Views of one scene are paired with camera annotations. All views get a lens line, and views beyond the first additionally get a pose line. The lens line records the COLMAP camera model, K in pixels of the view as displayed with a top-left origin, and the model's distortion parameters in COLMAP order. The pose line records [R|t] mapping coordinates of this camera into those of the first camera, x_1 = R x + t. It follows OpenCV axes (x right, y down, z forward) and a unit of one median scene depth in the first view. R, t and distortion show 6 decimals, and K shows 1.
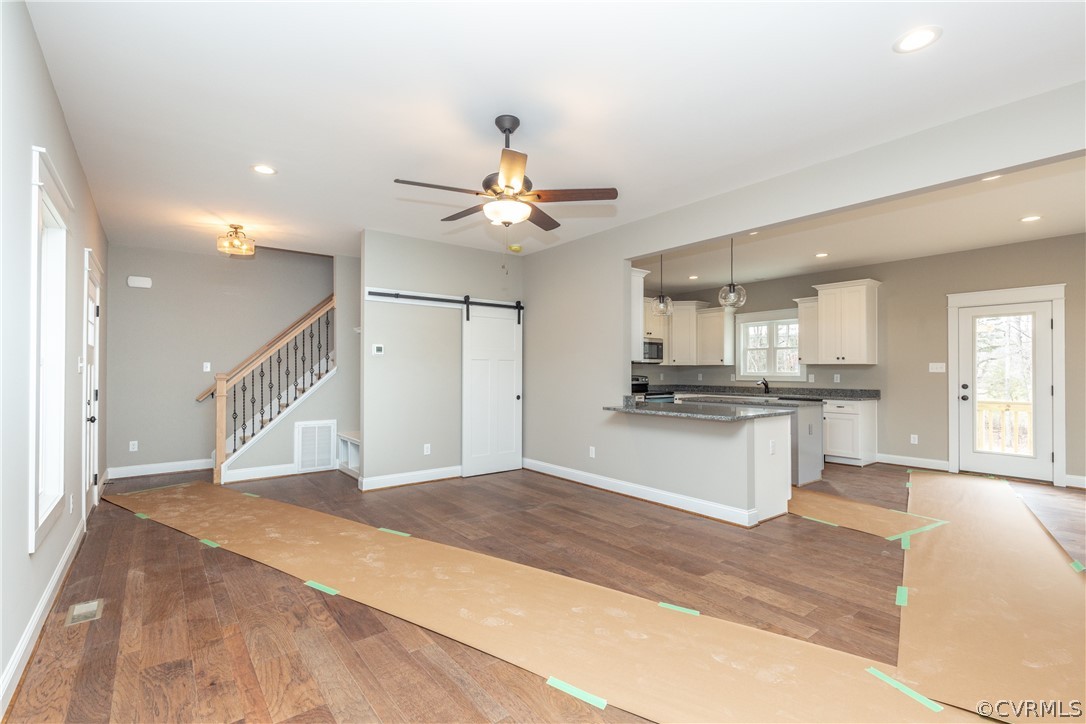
lens RADIAL K [[493.7, 0, 543.0], [0, 493.7, 362.0], [0, 0, 1]] dist [0.001661, 0.000220]
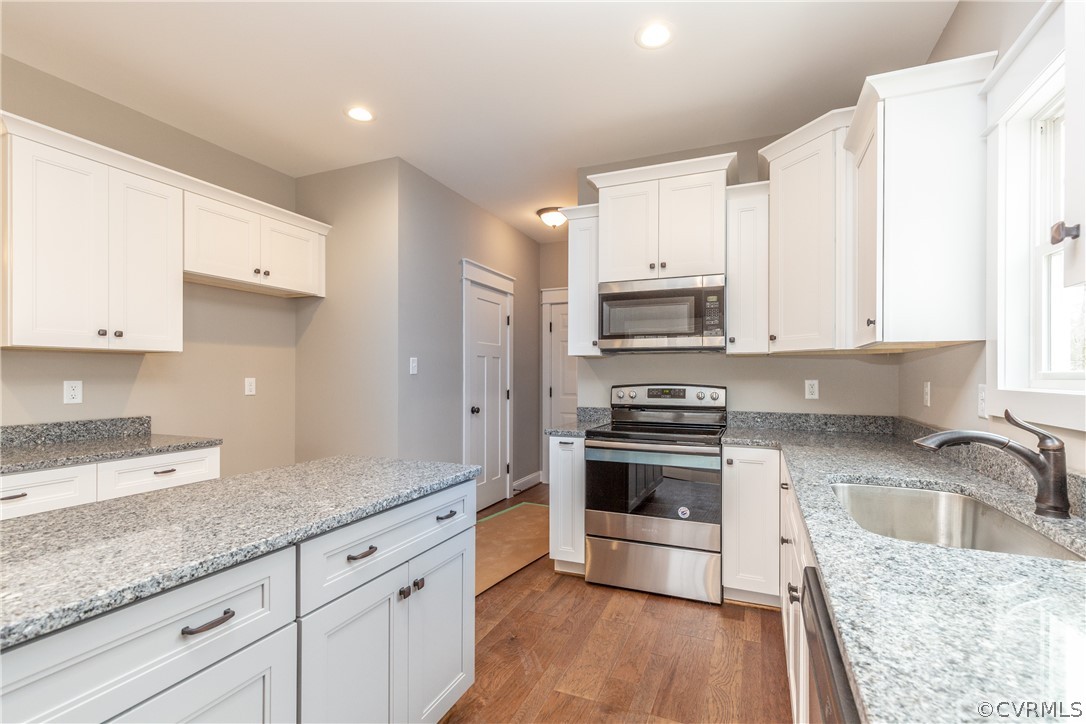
lens RADIAL K [[499.0, 0, 544.3], [0, 499.0, 367.5], [0, 0, 1]] dist [0.003822, 0.000352]
pose [[0.478830, -0.012625, -0.877817, 0.651308], [0.018952, 0.999812, -0.004041, 0.020165], [0.877703, -0.014701, 0.478979, 1.000445]]
